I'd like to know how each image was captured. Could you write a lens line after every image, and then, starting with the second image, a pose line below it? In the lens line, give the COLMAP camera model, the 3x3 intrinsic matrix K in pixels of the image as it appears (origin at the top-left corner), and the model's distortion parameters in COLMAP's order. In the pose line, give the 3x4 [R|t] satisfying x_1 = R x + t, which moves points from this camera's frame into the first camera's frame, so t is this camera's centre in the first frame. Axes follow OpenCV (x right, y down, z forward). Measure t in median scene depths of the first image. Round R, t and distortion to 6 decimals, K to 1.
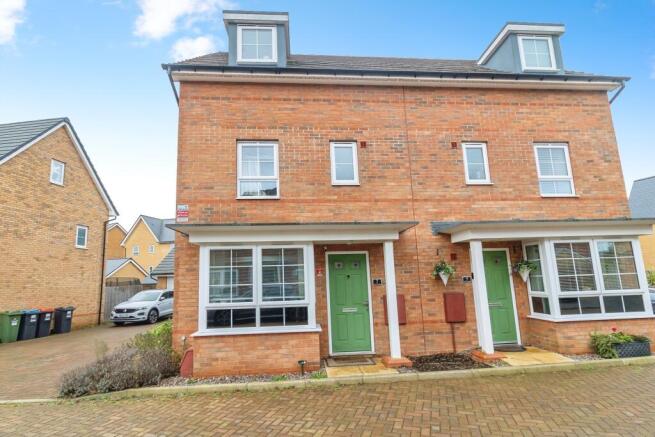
lens RADIAL K [[321.2, 0, 327.6], [0, 321.2, 229.6], [0, 0, 1]] dist [0.001498, 0.000572]
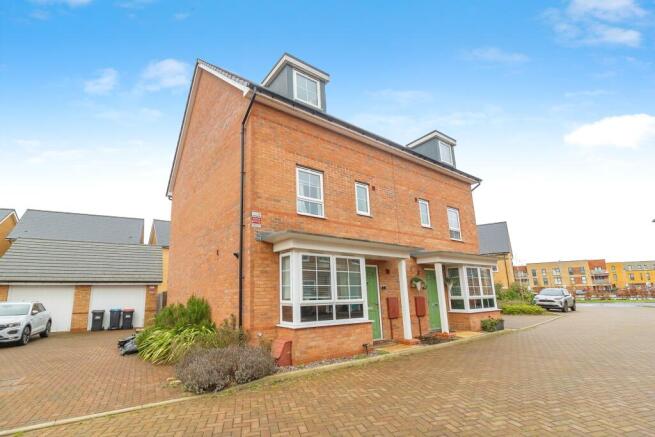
lens RADIAL K [[307.8, 0, 327.5], [0, 307.8, 218.5], [0, 0, 1]] dist [0.002596, 0.000967]
pose [[0.841378, 0.145761, 0.520420, -0.772642], [-0.100535, 0.988348, -0.114282, 0.041099], [-0.531014, 0.043834, 0.846229, -0.024387]]
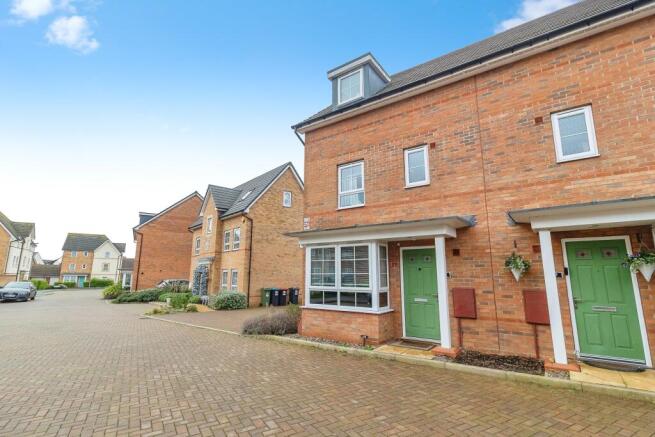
lens RADIAL K [[307.8, 0, 327.5], [0, 307.8, 218.5], [0, 0, 1]] dist [0.002596, 0.000967]
pose [[0.765313, -0.088285, -0.637574, 0.497498], [0.074545, 0.996040, -0.048442, -0.000291], [0.639327, -0.010454, 0.768864, -0.011896]]
